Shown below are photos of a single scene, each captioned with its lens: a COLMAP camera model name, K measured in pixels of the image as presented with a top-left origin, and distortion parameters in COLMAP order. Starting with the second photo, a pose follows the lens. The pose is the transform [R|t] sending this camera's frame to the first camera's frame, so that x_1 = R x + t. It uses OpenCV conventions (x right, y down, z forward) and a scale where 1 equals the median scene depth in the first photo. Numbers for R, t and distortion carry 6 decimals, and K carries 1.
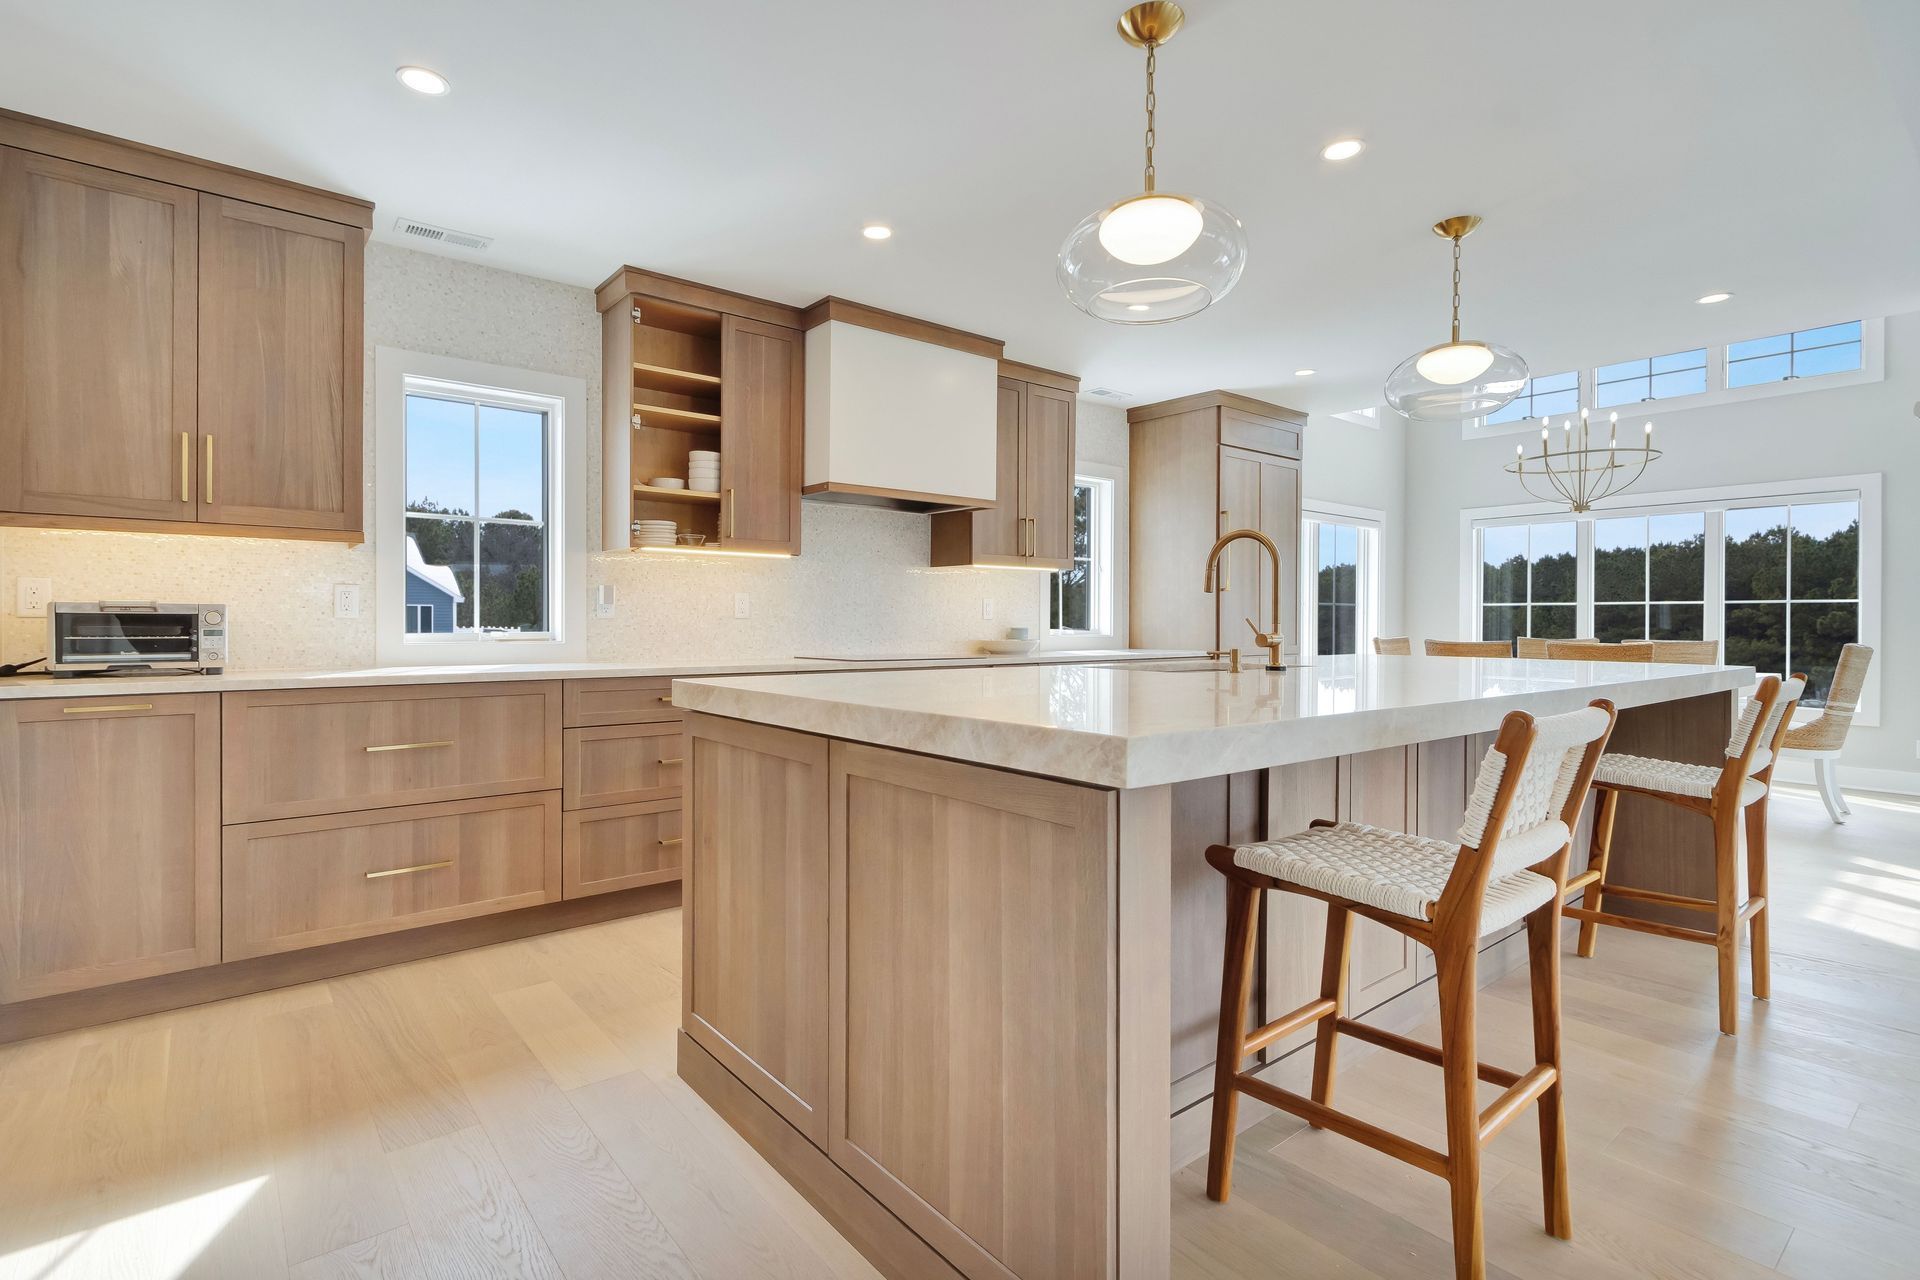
lens RADIAL K [[933.6, 0, 950.0], [0, 933.6, 625.8], [0, 0, 1]] dist [0.039226, 0.000087]
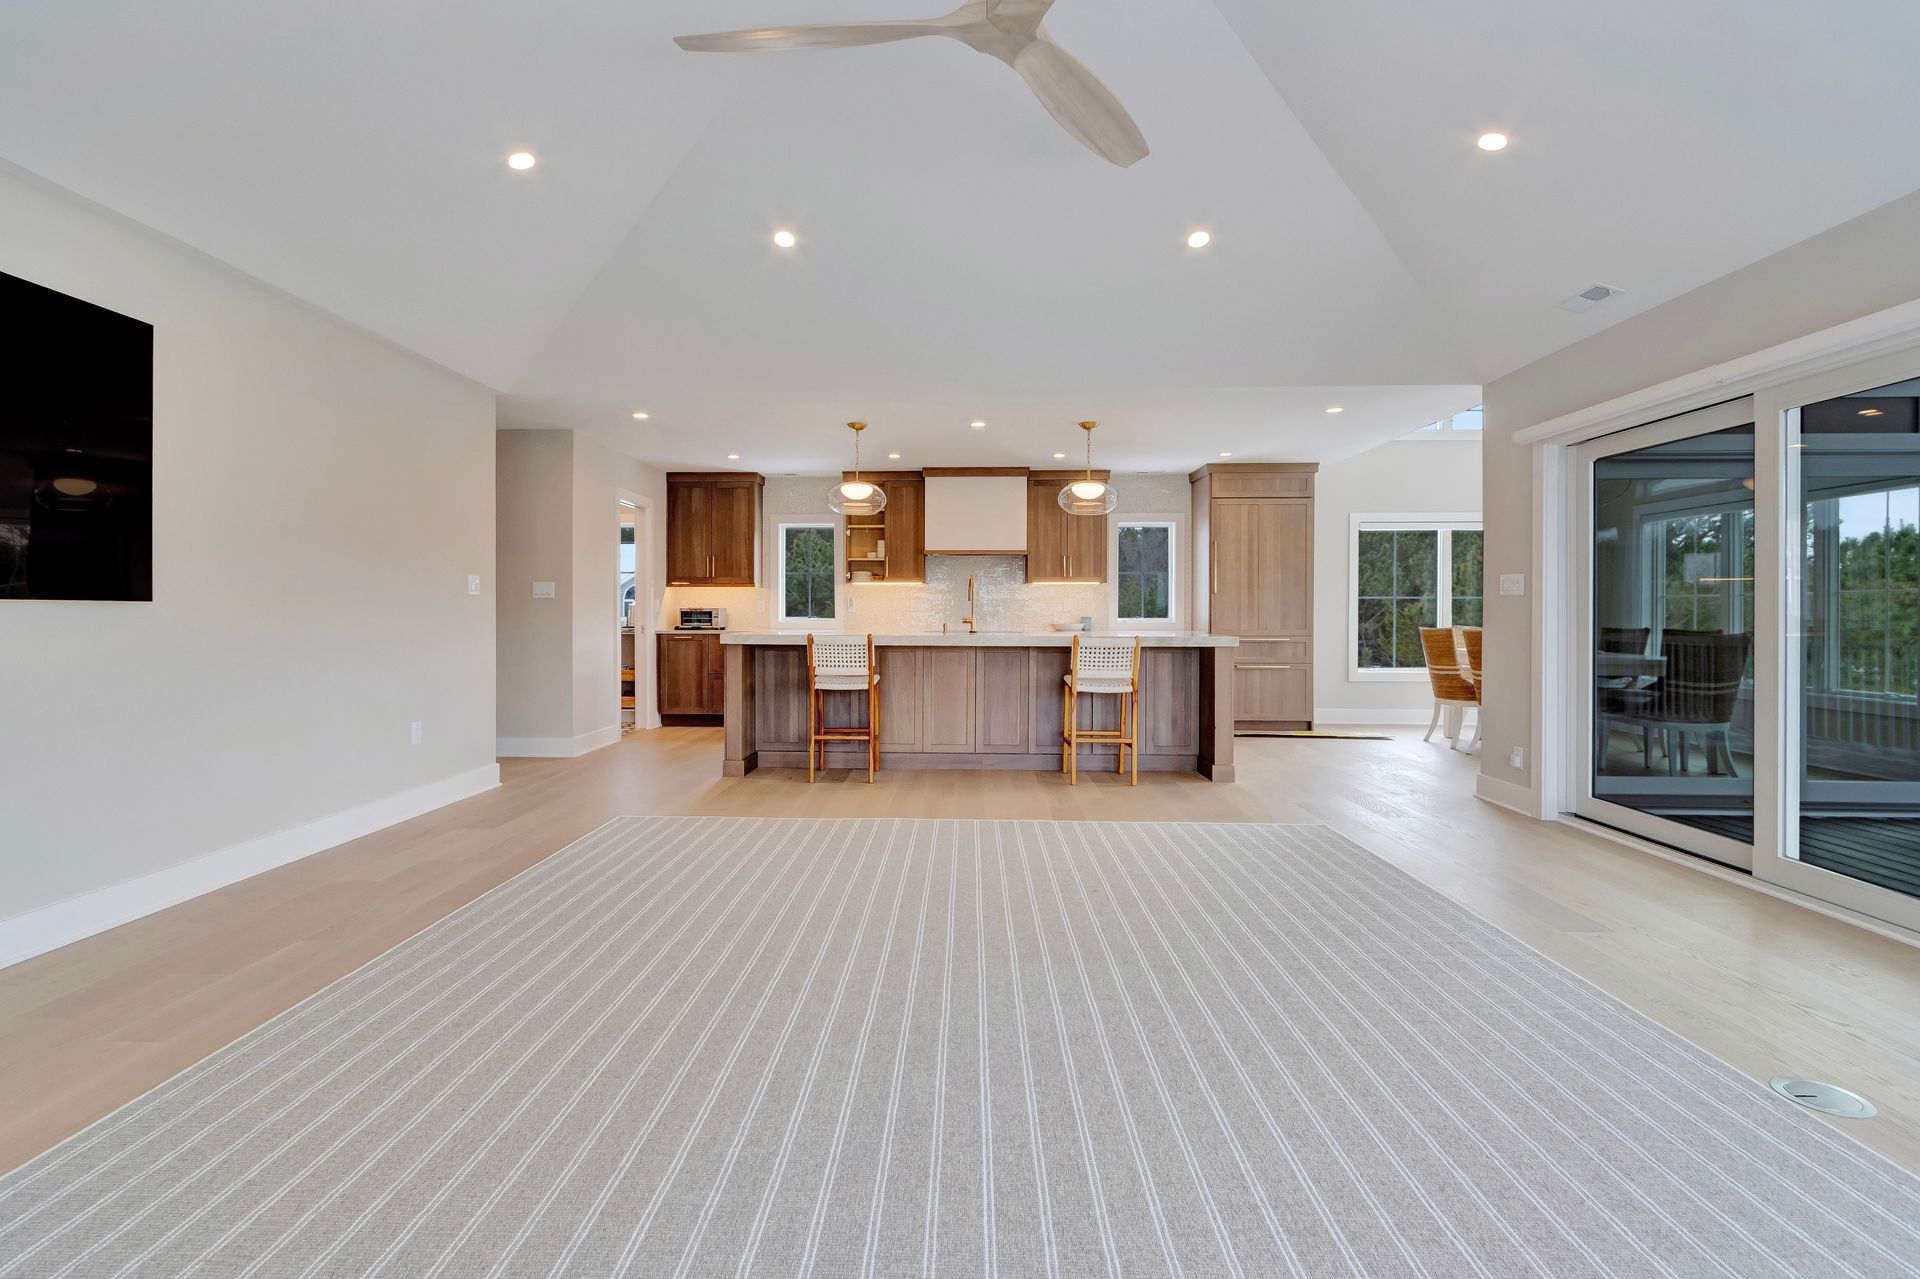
lens RADIAL K [[892.8, 0, 954.3], [0, 892.8, 621.1], [0, 0, 1]] dist [0.000499, 0.000107]
pose [[0.767859, 0.004466, -0.640604, 1.285858], [0.001175, 0.999964, 0.008379, -0.001972], [0.640618, -0.007187, 0.767826, -0.584637]]
